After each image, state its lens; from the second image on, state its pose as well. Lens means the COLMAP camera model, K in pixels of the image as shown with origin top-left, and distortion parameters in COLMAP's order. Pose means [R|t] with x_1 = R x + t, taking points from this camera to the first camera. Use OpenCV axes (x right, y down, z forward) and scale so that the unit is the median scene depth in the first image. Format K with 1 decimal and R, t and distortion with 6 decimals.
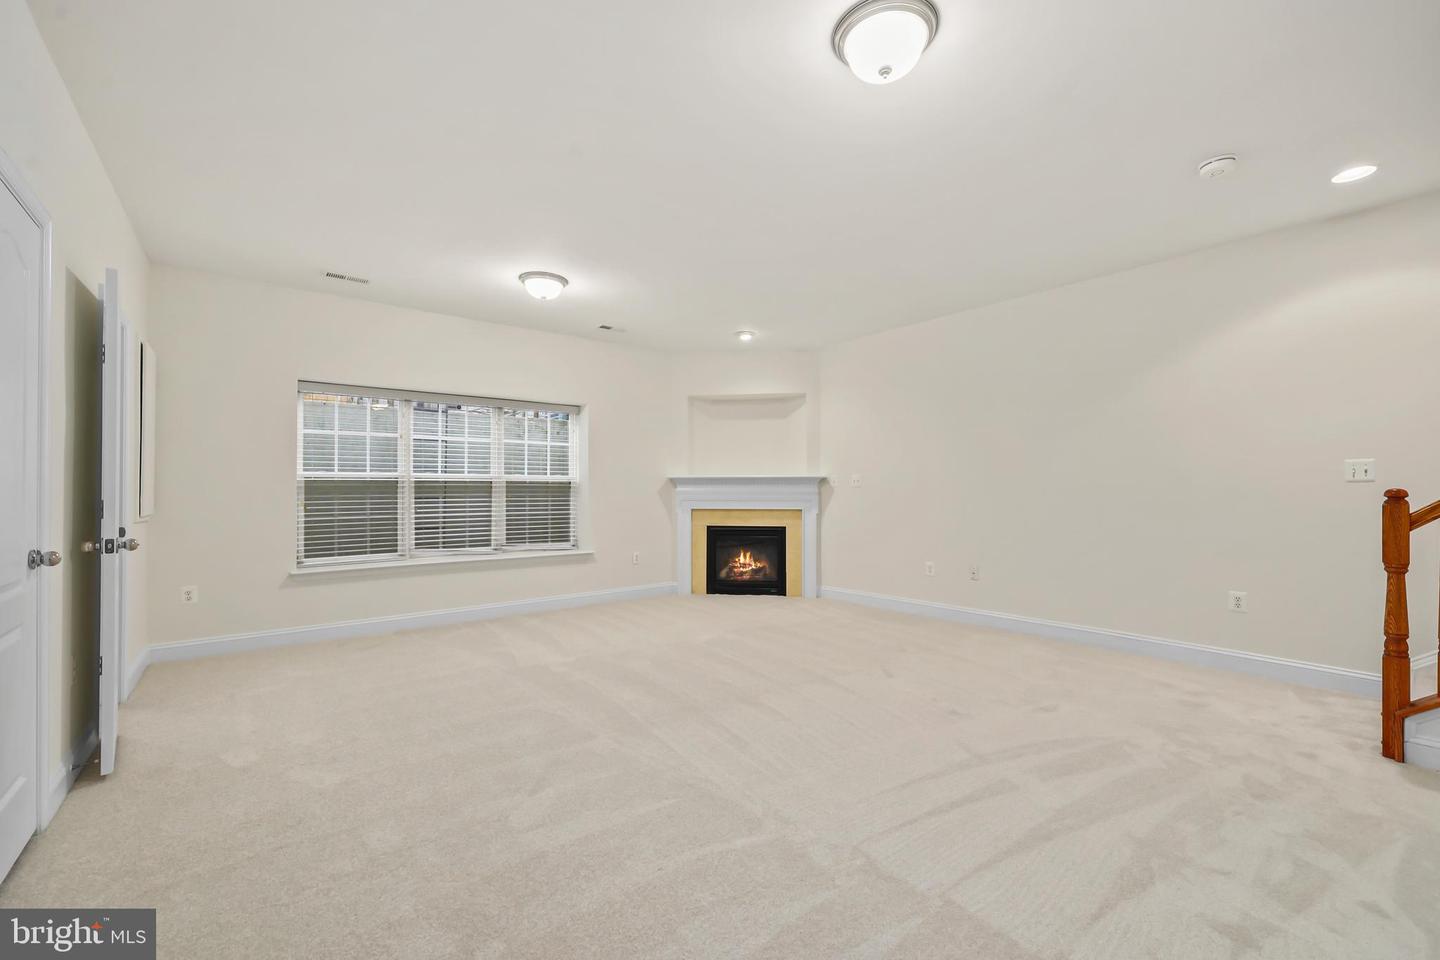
lens RADIAL K [[552.8, 0, 720.0], [0, 552.8, 480.0], [0, 0, 1]] dist [-0.041352, 0.000004]
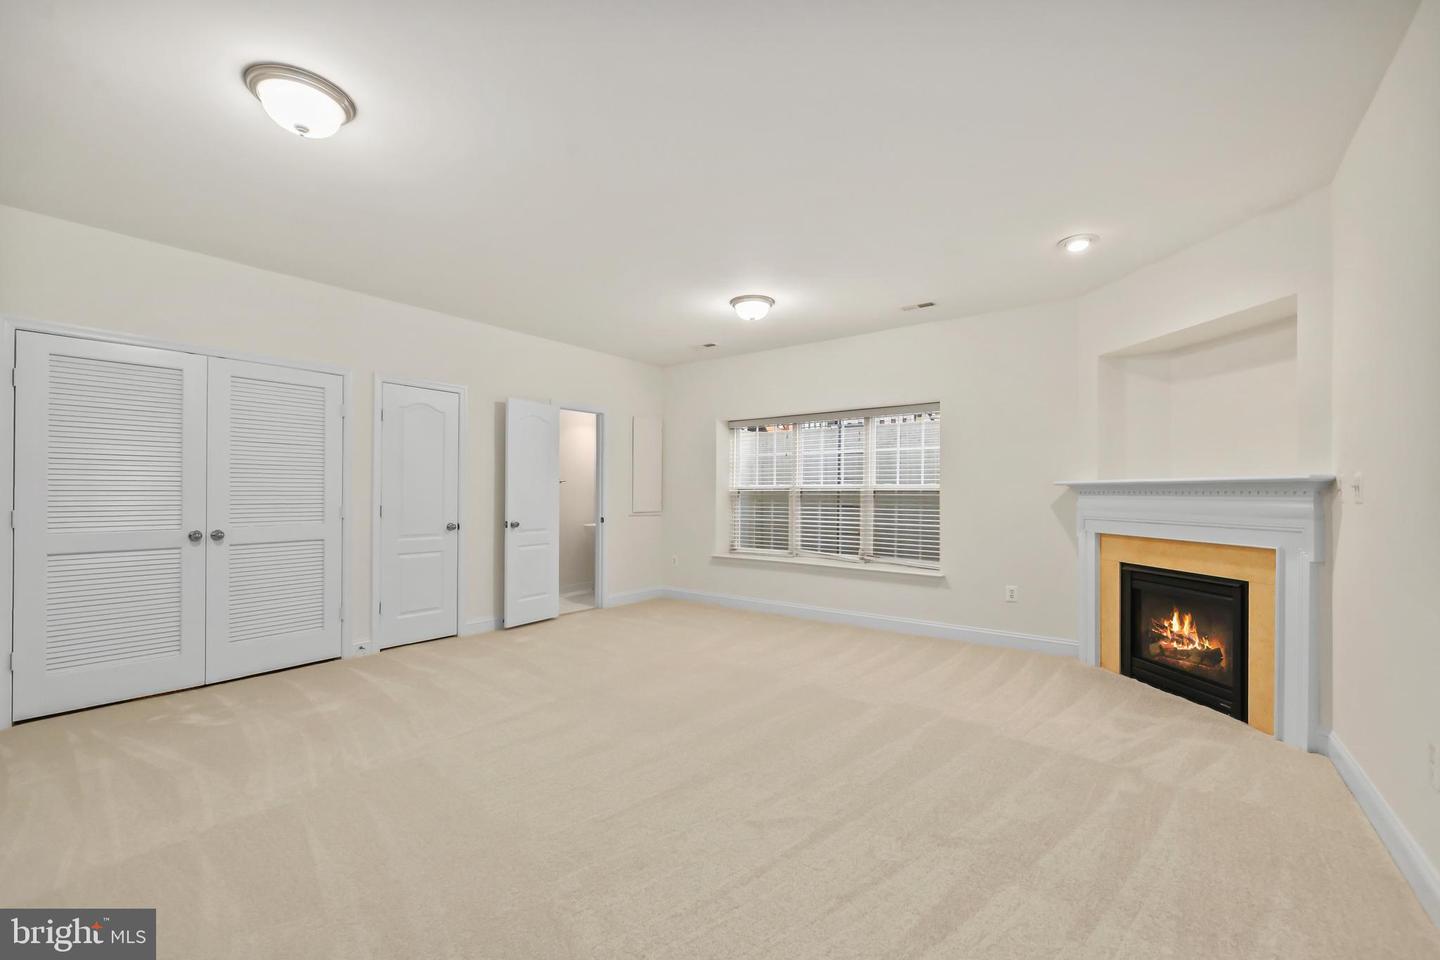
lens RADIAL K [[597.4, 0, 722.9], [0, 597.4, 482.0], [0, 0, 1]] dist [-0.000069, 0.000057]
pose [[0.249149, -0.018885, -0.968281, 0.527783], [0.004640, 0.999822, -0.018306, 0.004048], [0.968454, 0.000068, 0.249192, 0.426230]]
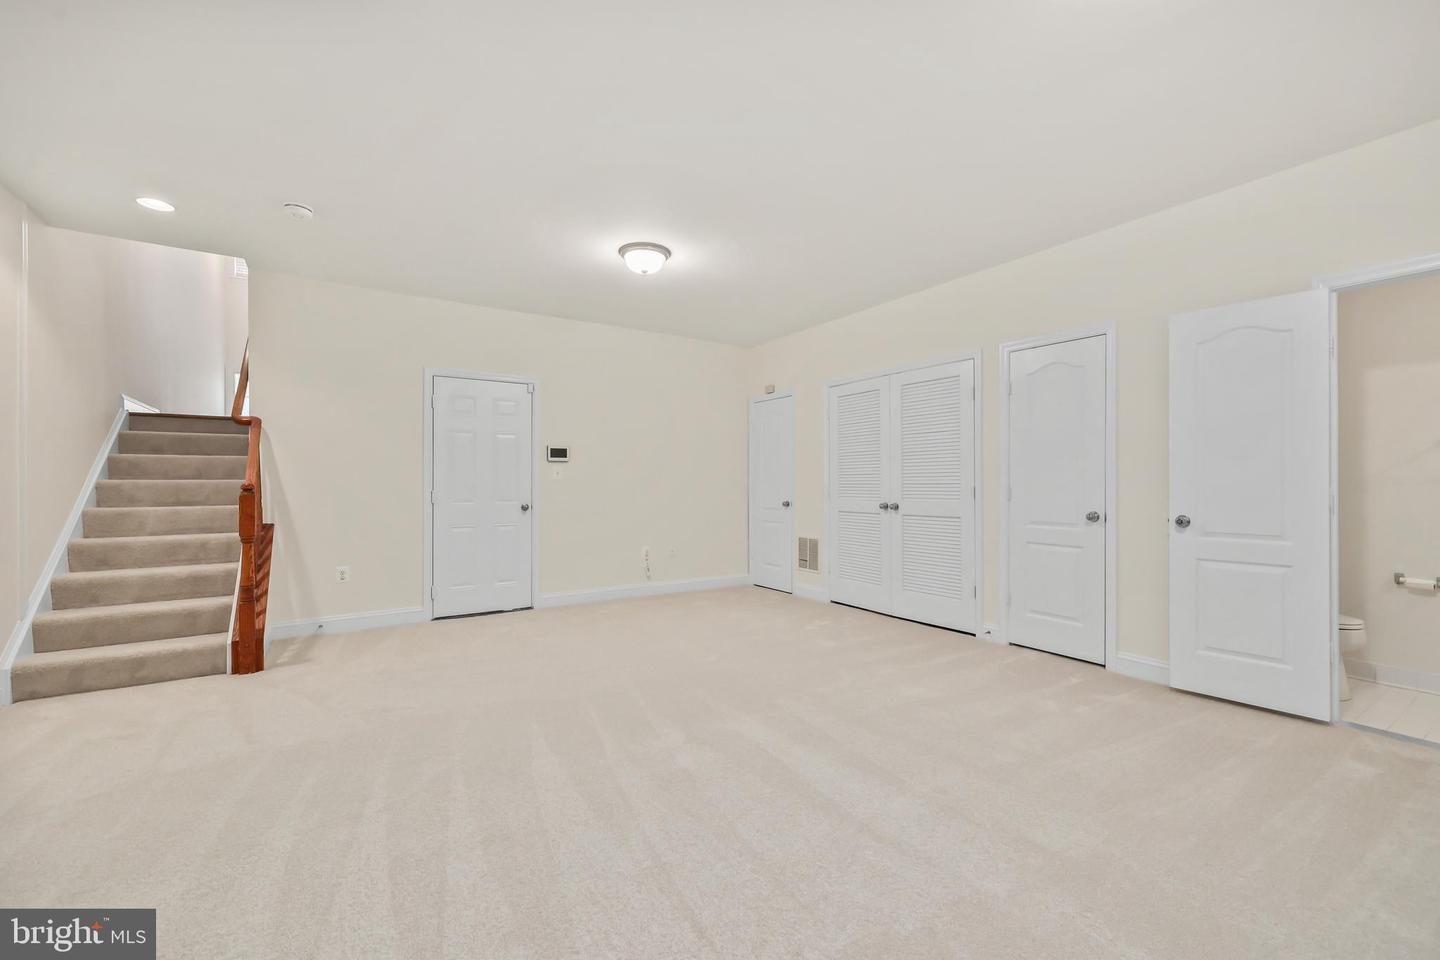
lens RADIAL K [[581.2, 0, 724.1], [0, 581.2, 487.5], [0, 0, 1]] dist [0.000599, 0.000091]
pose [[-0.995264, 0.011941, 0.096475, -0.049641], [0.011288, 0.999910, -0.007306, 0.019685], [-0.096554, -0.006182, -0.995309, 0.901745]]
